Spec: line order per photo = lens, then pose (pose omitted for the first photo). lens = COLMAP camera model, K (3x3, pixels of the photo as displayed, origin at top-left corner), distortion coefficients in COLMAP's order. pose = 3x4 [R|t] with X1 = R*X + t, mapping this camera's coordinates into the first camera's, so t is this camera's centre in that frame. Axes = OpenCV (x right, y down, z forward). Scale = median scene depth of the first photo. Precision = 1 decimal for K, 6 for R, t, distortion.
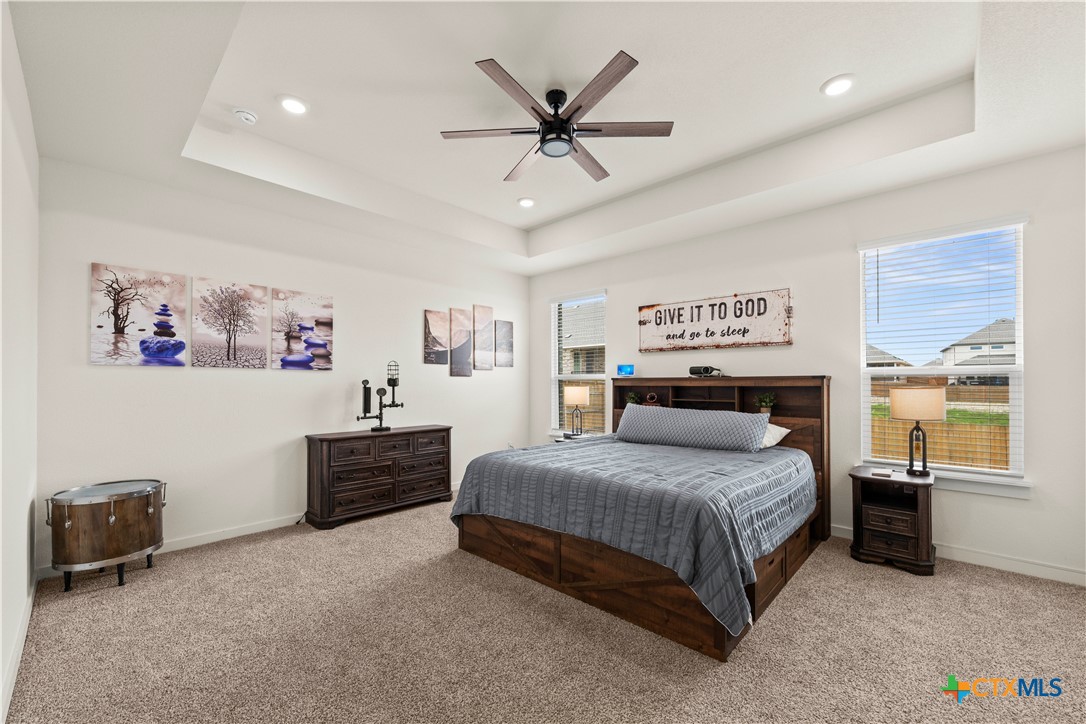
lens RADIAL K [[428.8, 0, 547.1], [0, 428.8, 382.1], [0, 0, 1]] dist [0.001231, -0.000372]
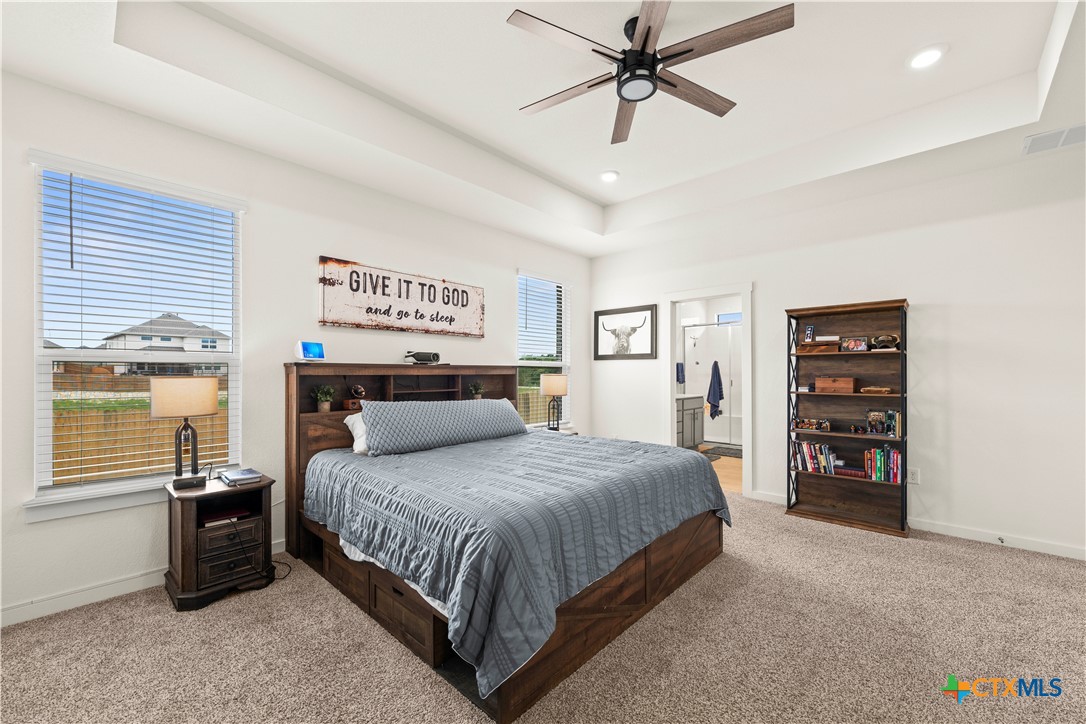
lens RADIAL K [[428.8, 0, 551.3], [0, 428.8, 373.8], [0, 0, 1]] dist [0.001231, -0.000372]
pose [[-0.005679, -0.001718, 0.999982, -0.508565], [-0.002216, 0.999996, 0.001705, 0.005121], [-0.999981, -0.002207, -0.005682, 0.731326]]
